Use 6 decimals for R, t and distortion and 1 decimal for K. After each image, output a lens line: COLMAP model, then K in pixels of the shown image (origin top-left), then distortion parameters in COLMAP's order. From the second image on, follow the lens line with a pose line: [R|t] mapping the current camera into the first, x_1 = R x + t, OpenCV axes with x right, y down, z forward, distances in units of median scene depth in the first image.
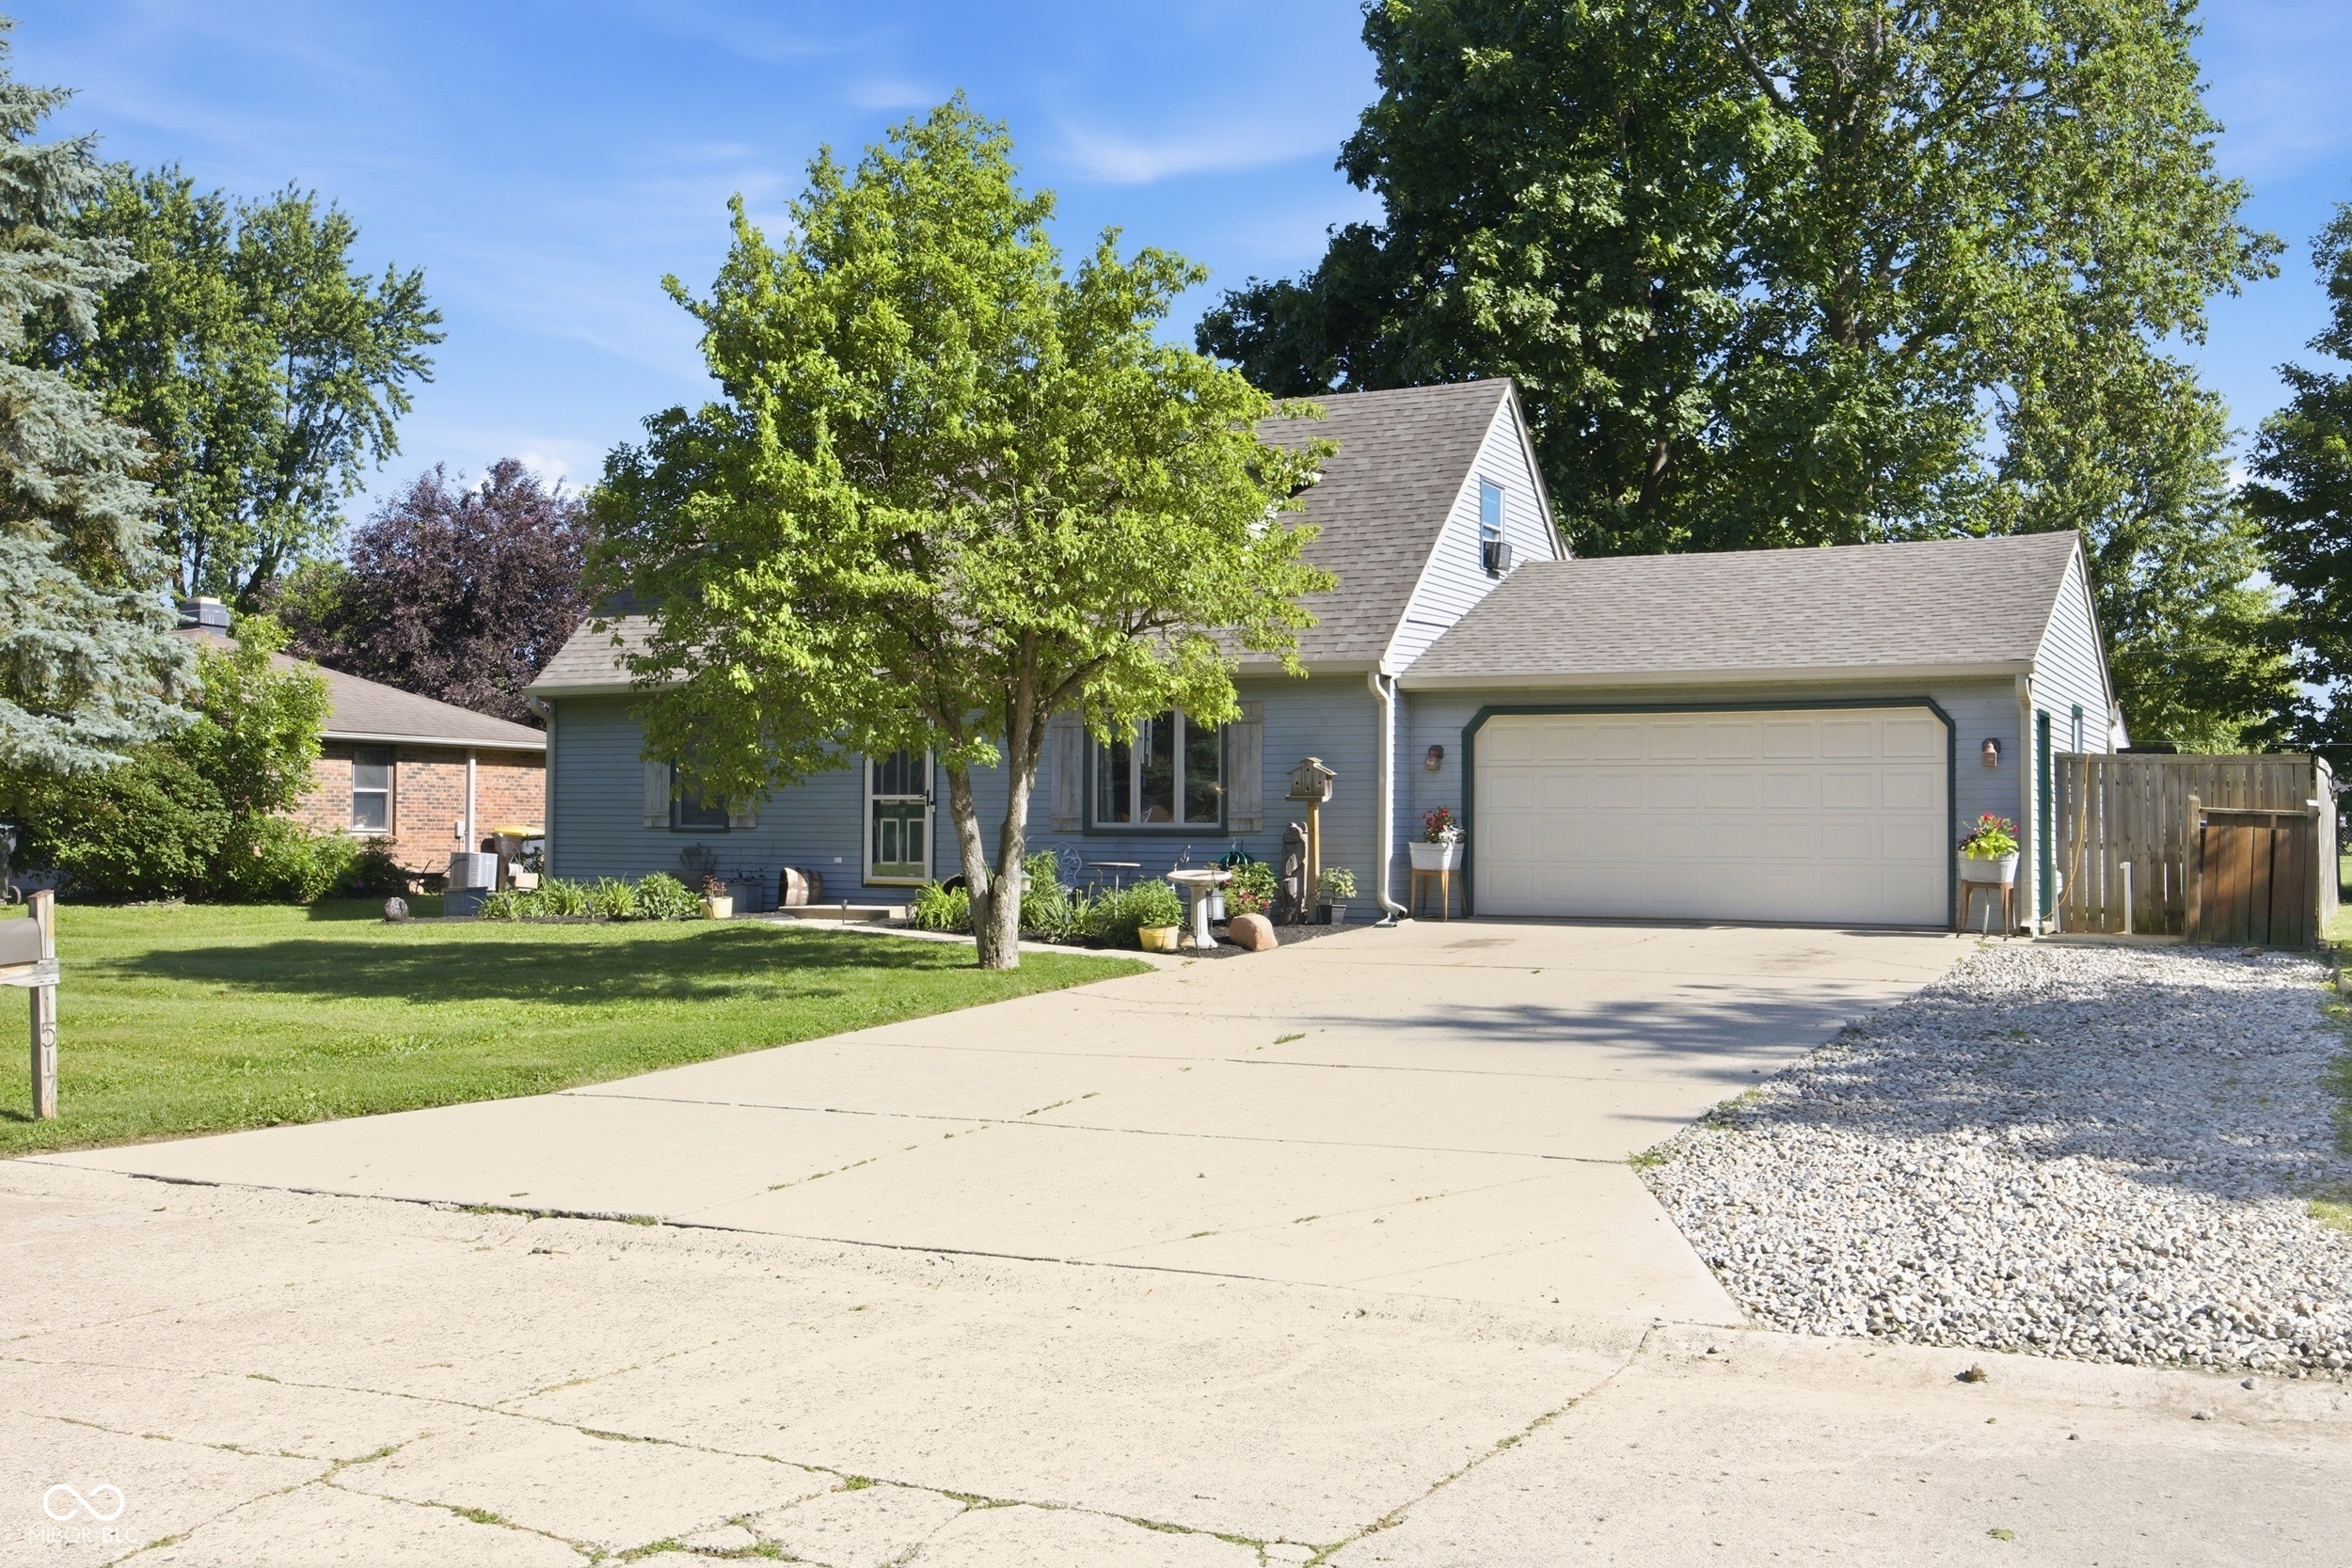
lens RADIAL K [[2428.9, 0, 1181.2], [0, 2428.9, 791.7], [0, 0, 1]] dist [-0.040743, 0.000000]
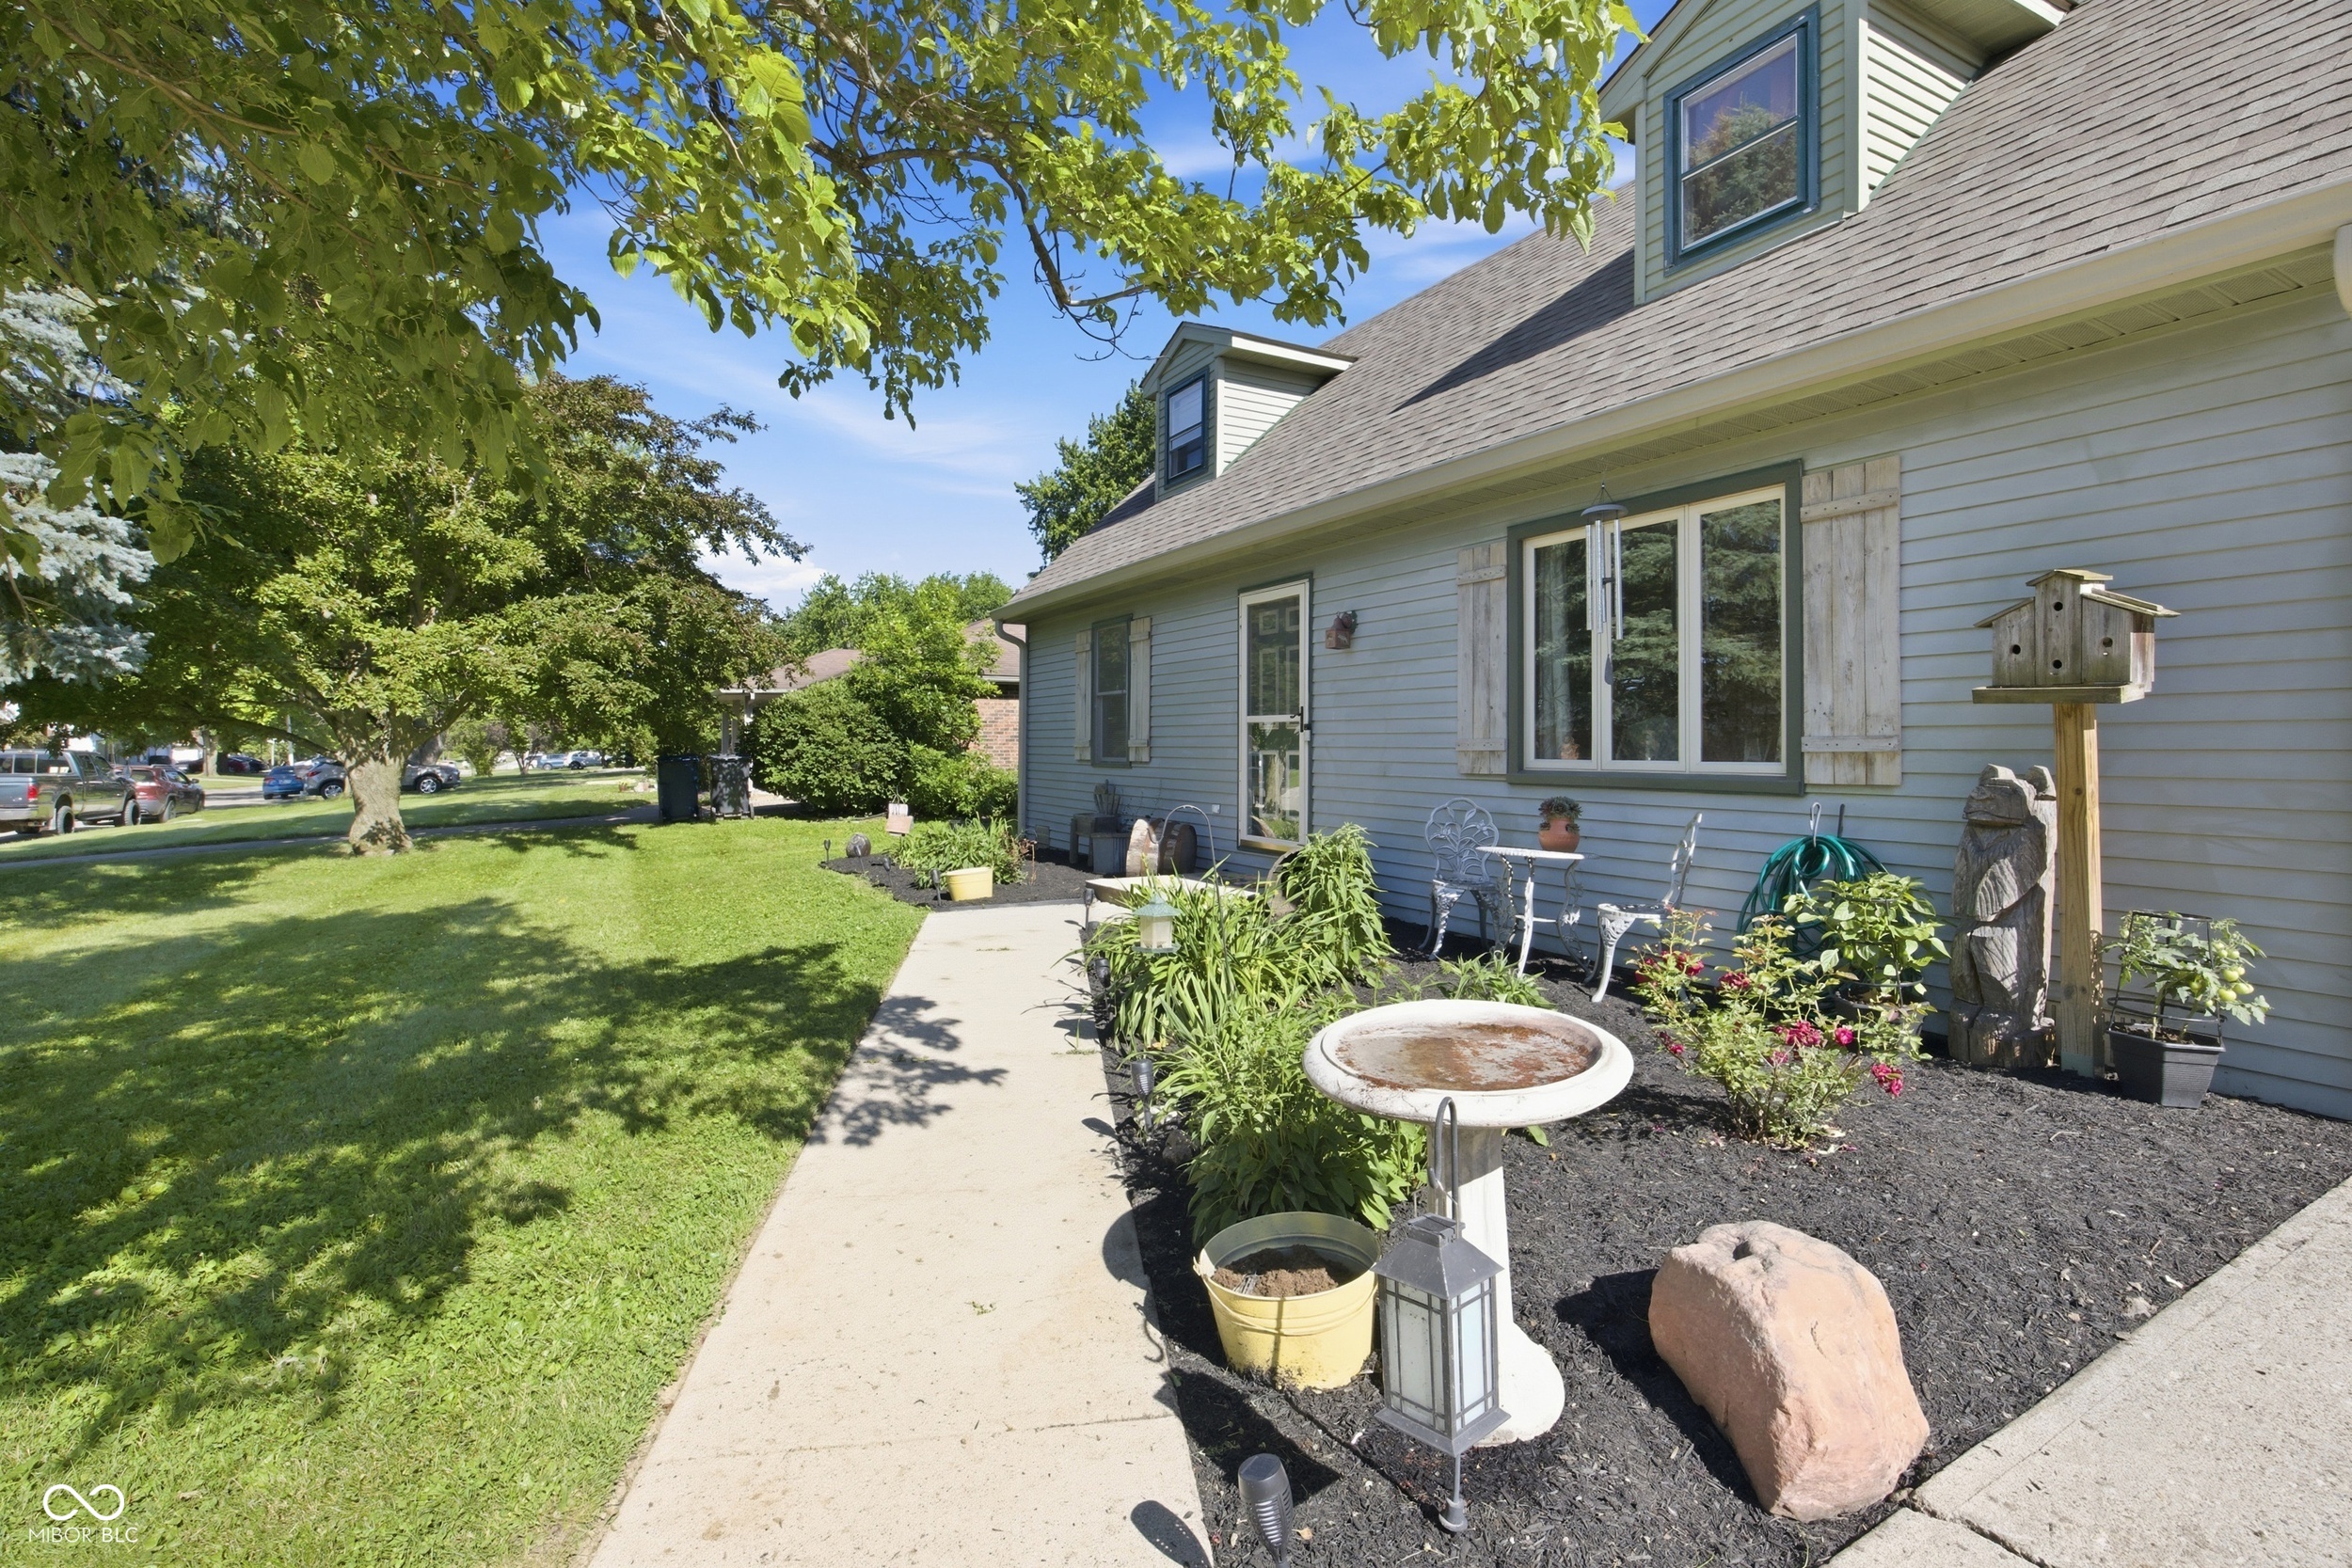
lens RADIAL K [[1118.0, 0, 1179.5], [0, 1118.0, 758.4], [0, 0, 1]] dist [-0.002723, -0.000076]
pose [[0.826708, 0.000789, -0.562630, 0.036546], [0.013715, 0.999674, 0.021555, 0.006404], [0.562464, -0.025536, 0.826428, 0.761486]]
